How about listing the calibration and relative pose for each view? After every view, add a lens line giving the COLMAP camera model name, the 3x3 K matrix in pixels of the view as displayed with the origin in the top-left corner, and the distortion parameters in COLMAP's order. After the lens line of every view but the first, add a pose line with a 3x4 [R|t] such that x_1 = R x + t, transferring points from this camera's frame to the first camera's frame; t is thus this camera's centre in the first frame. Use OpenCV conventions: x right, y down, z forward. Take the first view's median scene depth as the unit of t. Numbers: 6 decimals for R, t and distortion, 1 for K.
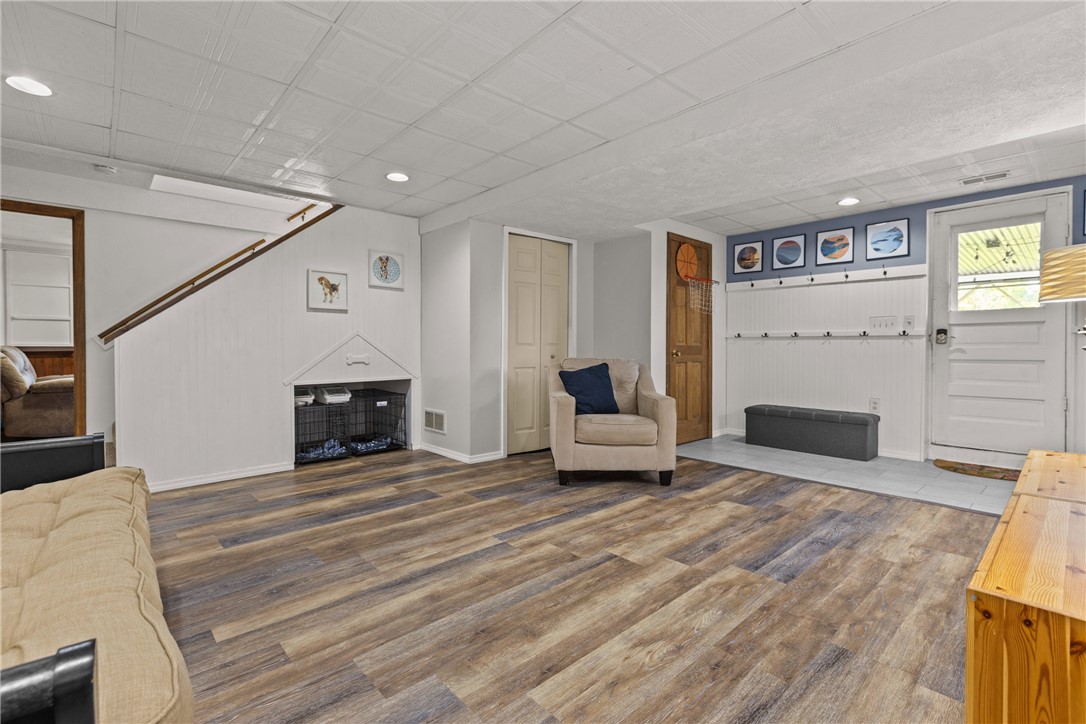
lens RADIAL K [[488.4, 0, 544.6], [0, 488.4, 351.1], [0, 0, 1]] dist [0.000743, -0.000551]
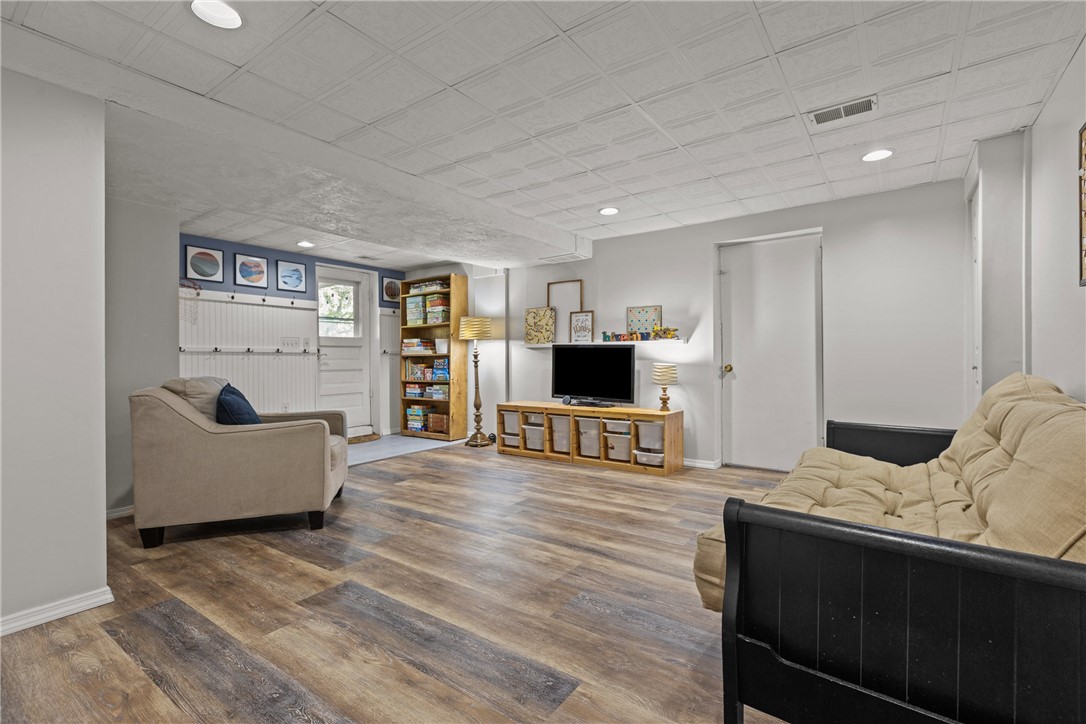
lens RADIAL K [[488.4, 0, 545.1], [0, 488.4, 364.5], [0, 0, 1]] dist [0.000743, -0.000551]
pose [[-0.204523, -0.007993, 0.978829, -0.953643], [0.013170, 0.999854, 0.010917, -0.009258], [-0.978773, 0.015124, -0.204388, 0.884996]]
